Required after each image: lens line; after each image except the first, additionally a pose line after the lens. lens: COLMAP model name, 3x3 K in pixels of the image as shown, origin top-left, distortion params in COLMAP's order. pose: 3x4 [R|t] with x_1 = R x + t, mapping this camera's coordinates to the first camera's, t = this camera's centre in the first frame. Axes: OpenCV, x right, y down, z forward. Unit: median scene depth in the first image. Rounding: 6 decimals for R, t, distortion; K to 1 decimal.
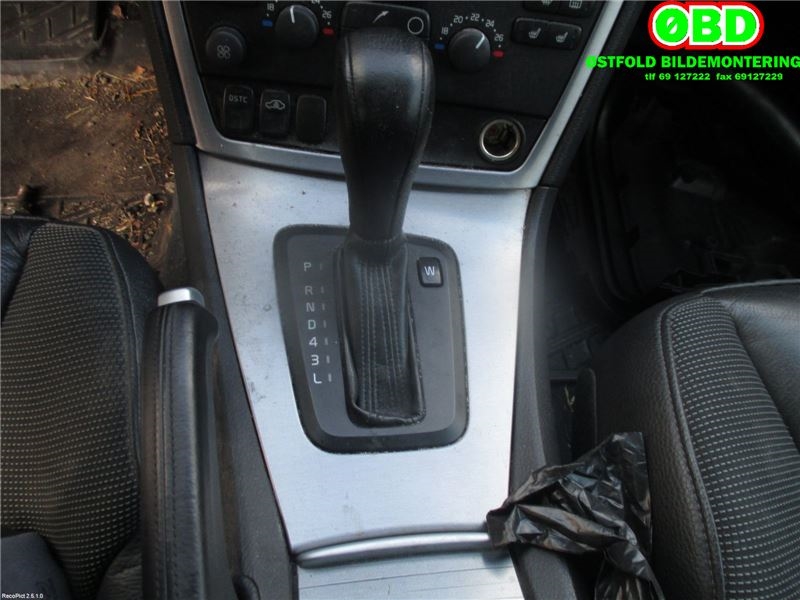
lens RADIAL K [[672.6, 0, 400.0], [0, 672.6, 300.0], [0, 0, 1]] dist [-0.017058, -0.010175]
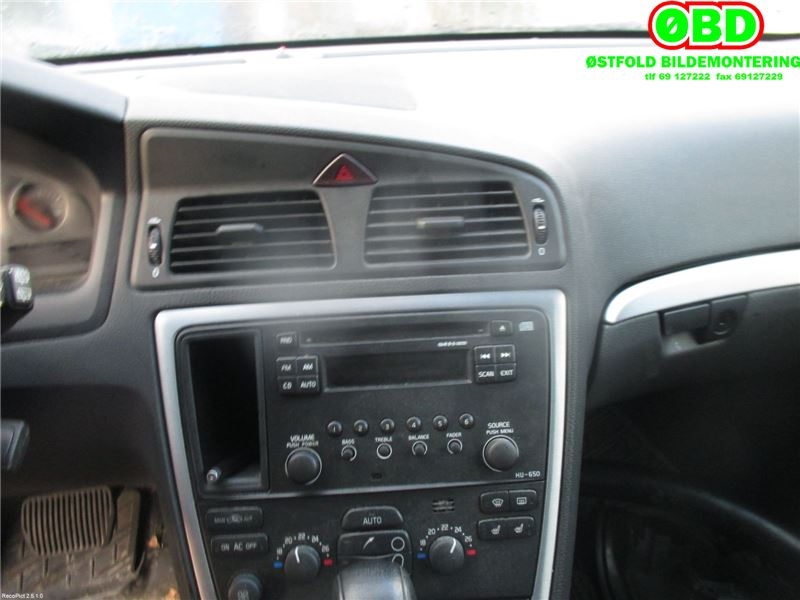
lens RADIAL K [[672.6, 0, 400.0], [0, 672.6, 300.0], [0, 0, 1]] dist [-0.017058, -0.010175]
pose [[0.982278, -0.186409, 0.019548, 0.083436], [0.160896, 0.785120, -0.598080, -0.027321], [0.096140, 0.590626, 0.801198, -0.230656]]
